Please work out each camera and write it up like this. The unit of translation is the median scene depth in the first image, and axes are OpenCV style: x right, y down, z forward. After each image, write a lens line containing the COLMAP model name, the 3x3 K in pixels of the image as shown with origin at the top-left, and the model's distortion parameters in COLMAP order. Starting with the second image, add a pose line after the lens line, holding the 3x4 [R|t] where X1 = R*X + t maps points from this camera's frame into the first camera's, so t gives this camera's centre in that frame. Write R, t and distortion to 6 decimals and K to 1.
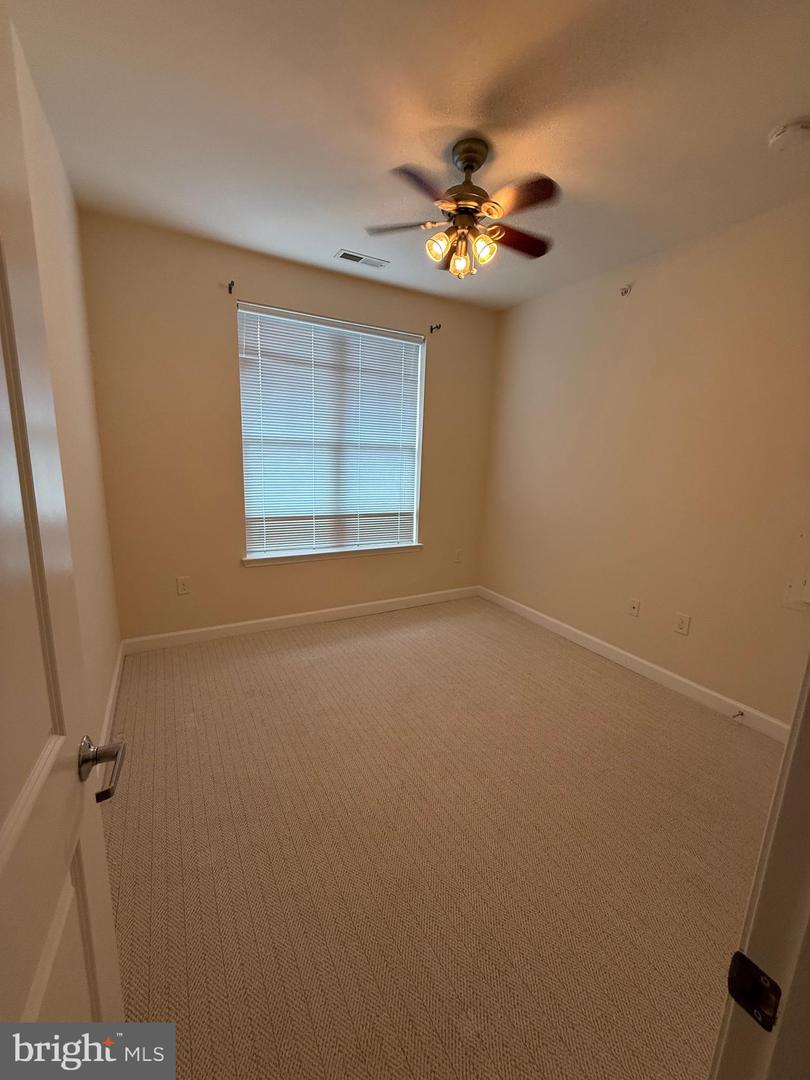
lens RADIAL K [[417.7, 0, 404.7], [0, 417.7, 534.3], [0, 0, 1]] dist [-0.022311, -0.000026]
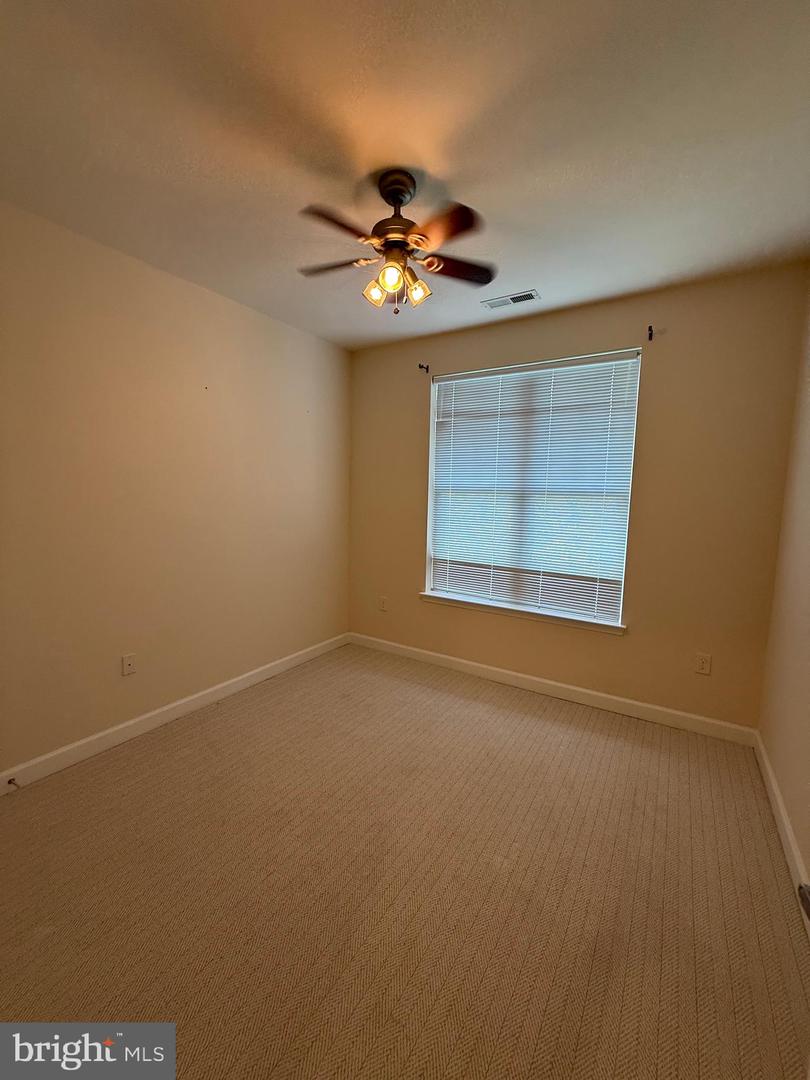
lens RADIAL K [[432.0, 0, 405.0], [0, 432.0, 540.0], [0, 0, 1]] dist [0.000584, 0.000058]
pose [[0.475999, 0.058728, -0.877483, 0.570924], [-0.178668, 0.983418, -0.031102, -0.035345], [0.861106, 0.171582, 0.478599, 0.336674]]
